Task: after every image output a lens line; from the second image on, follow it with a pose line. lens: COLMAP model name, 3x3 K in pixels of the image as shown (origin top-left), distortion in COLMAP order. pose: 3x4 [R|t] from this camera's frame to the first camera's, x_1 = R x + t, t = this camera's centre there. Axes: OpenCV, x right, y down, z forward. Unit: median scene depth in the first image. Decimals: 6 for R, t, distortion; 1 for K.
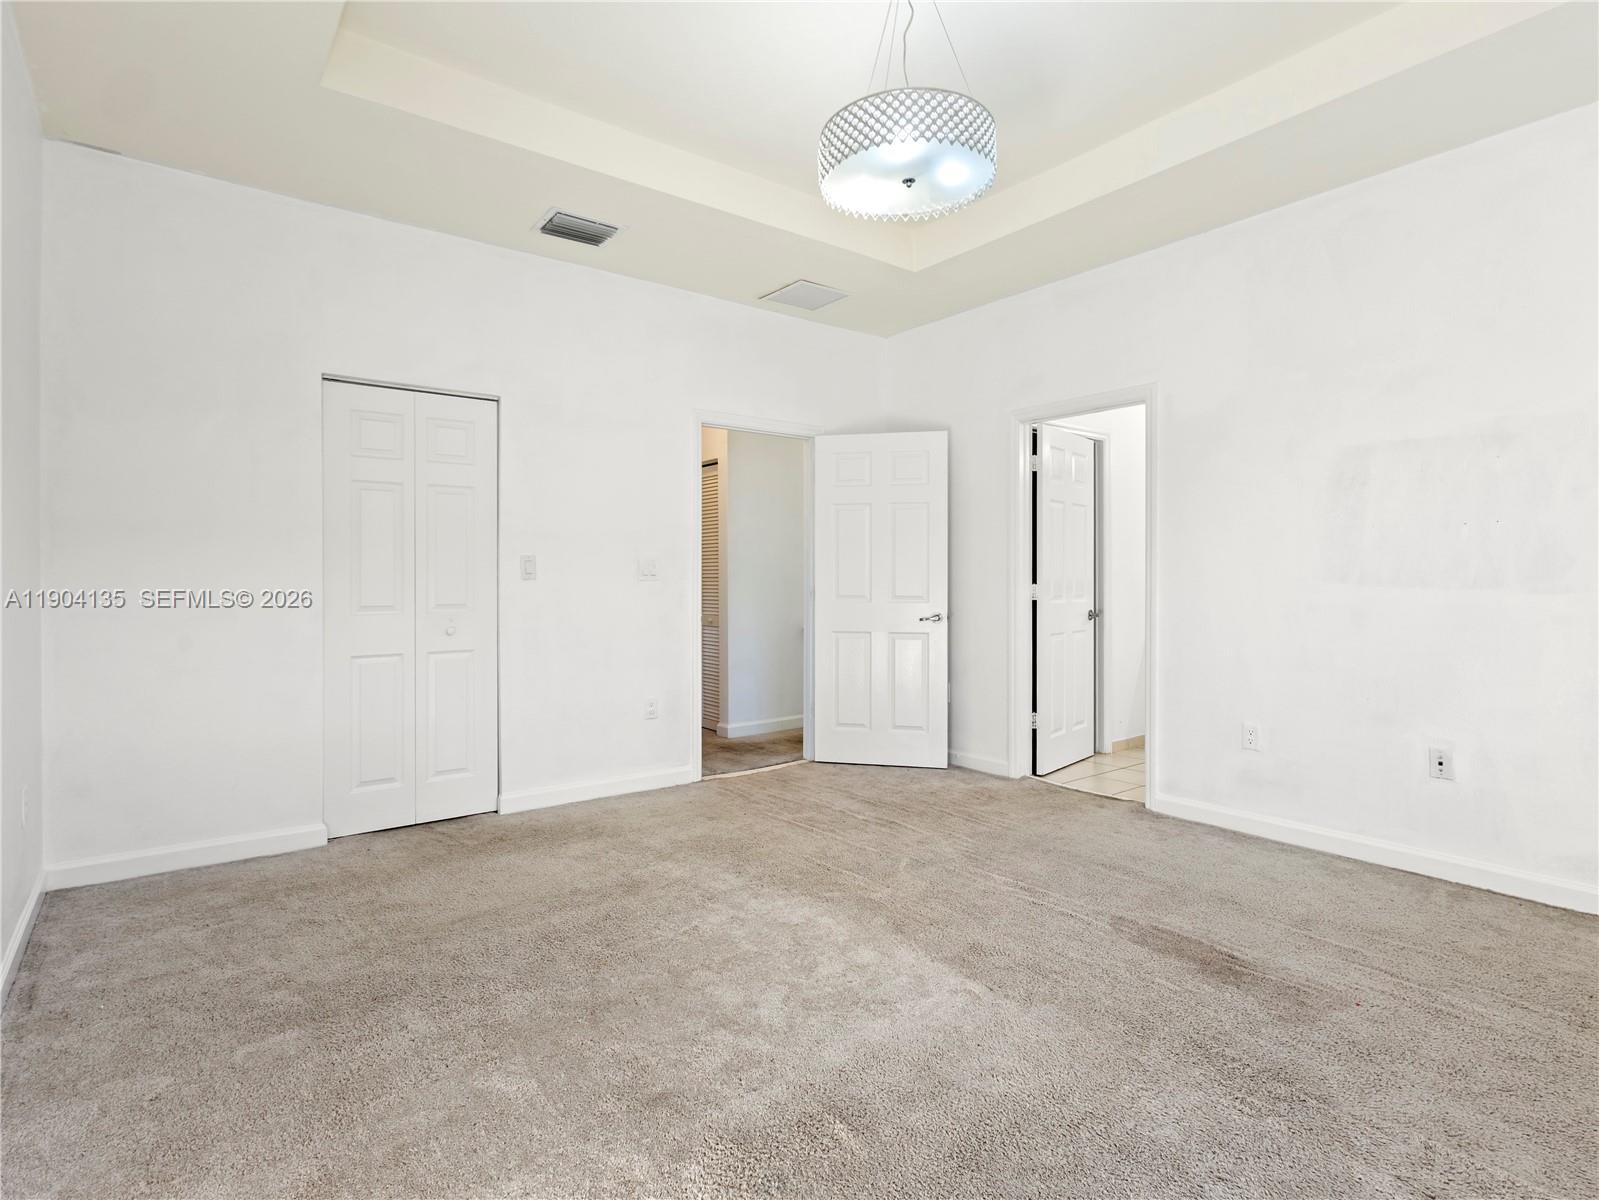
lens RADIAL K [[823.0, 0, 799.5], [0, 823.0, 600.0], [0, 0, 1]] dist [0.004288, 0.004990]
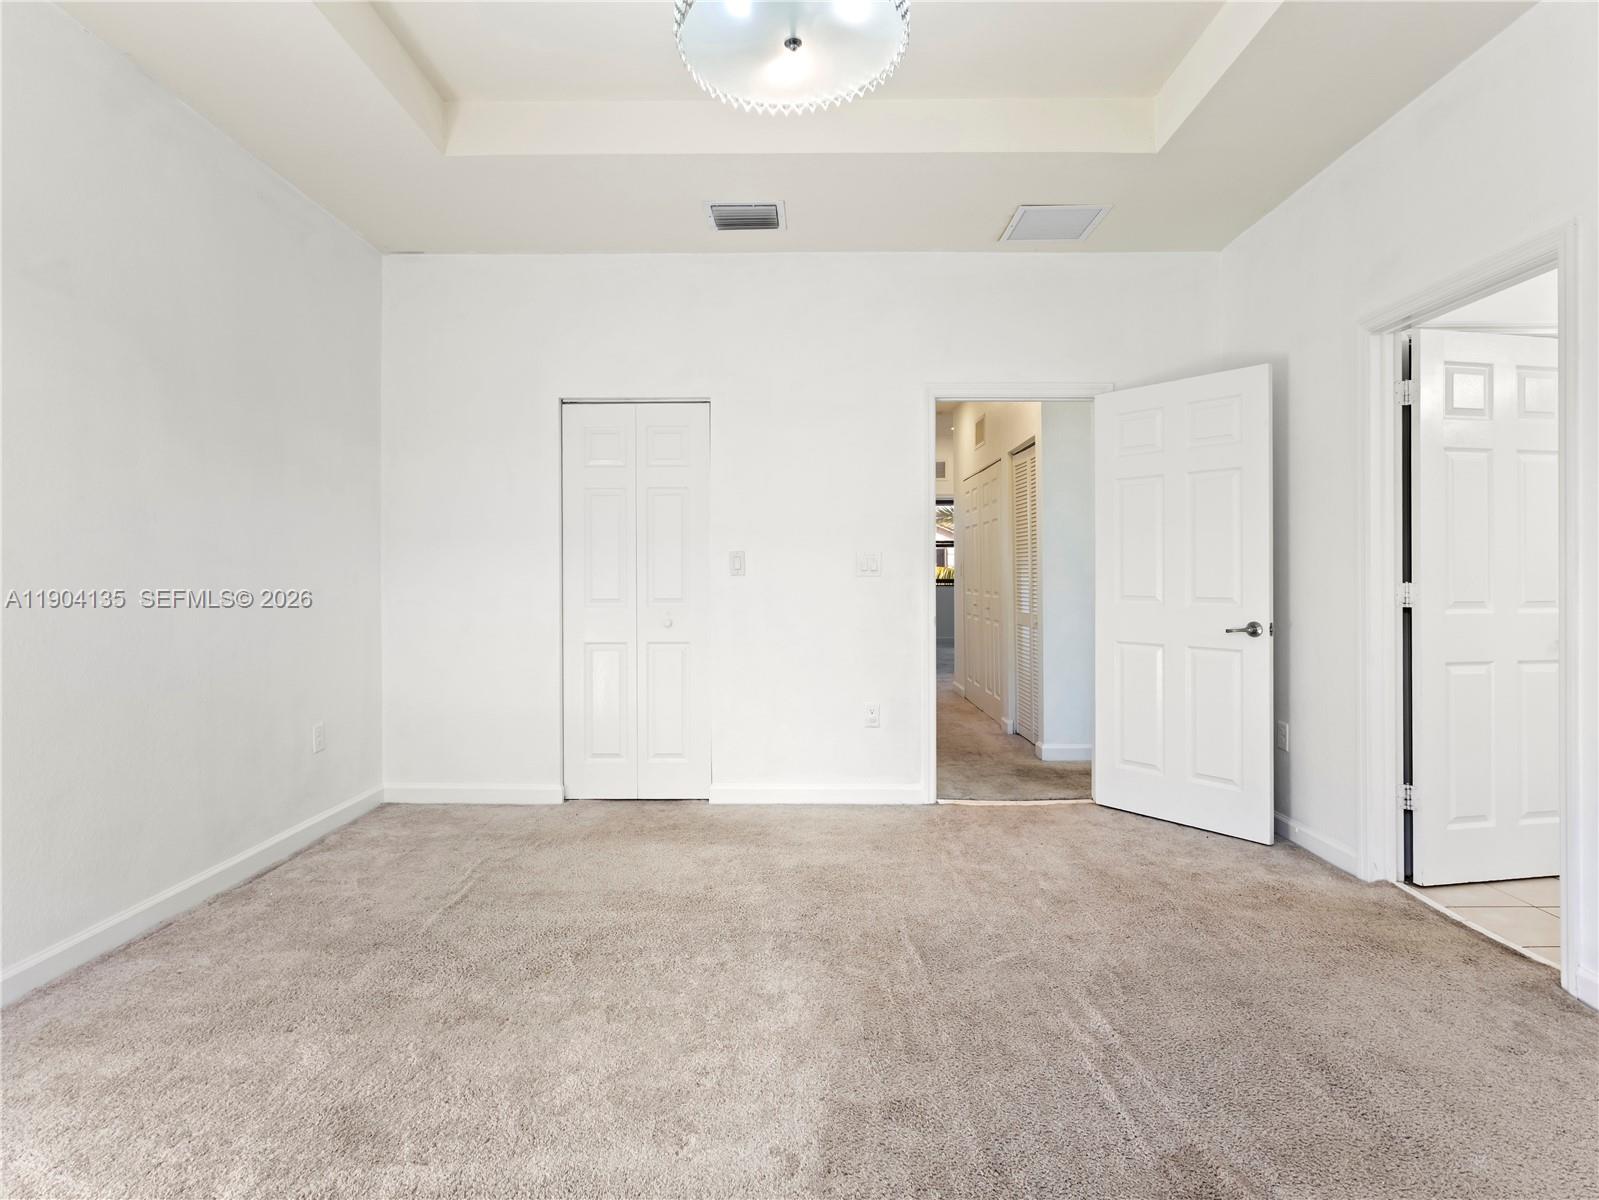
lens RADIAL K [[826.8, 0, 800.5], [0, 826.8, 589.1], [0, 0, 1]] dist [0.004453, 0.001380]
pose [[0.797893, 0.009874, -0.602718, 0.369100], [-0.015495, 0.999871, -0.004132, -0.005104], [0.602600, 0.012636, 0.797944, 0.254449]]
